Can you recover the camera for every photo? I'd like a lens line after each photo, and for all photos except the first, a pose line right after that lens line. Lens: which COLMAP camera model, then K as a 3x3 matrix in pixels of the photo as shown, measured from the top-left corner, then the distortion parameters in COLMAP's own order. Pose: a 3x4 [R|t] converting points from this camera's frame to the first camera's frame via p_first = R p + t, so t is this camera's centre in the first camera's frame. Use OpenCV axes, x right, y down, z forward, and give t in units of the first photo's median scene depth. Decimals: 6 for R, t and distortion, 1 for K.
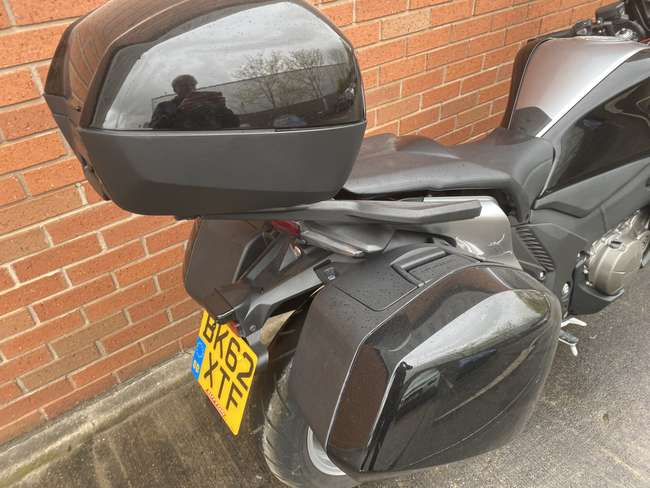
lens RADIAL K [[497.8, 0, 326.7], [0, 497.8, 241.1], [0, 0, 1]] dist [-0.007647, -0.001491]
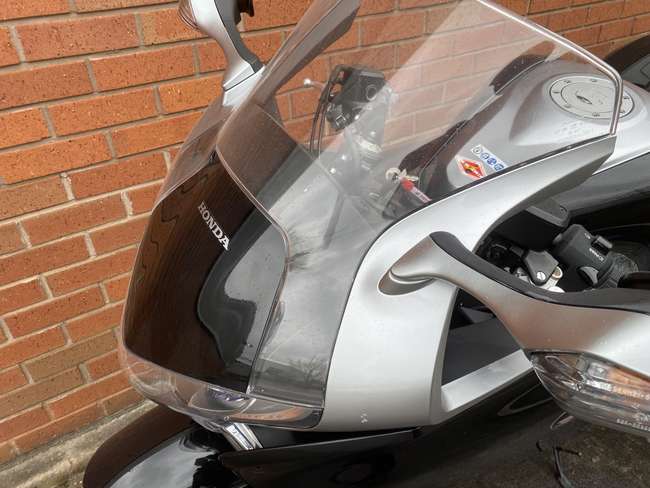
lens RADIAL K [[497.8, 0, 323.4], [0, 497.8, 248.0], [0, 0, 1]] dist [-0.007647, -0.001491]
pose [[0.998183, 0.039733, -0.045294, -0.015399], [-0.042219, 0.997576, -0.055318, 0.032799], [0.042986, 0.057130, 0.997441, 0.162282]]
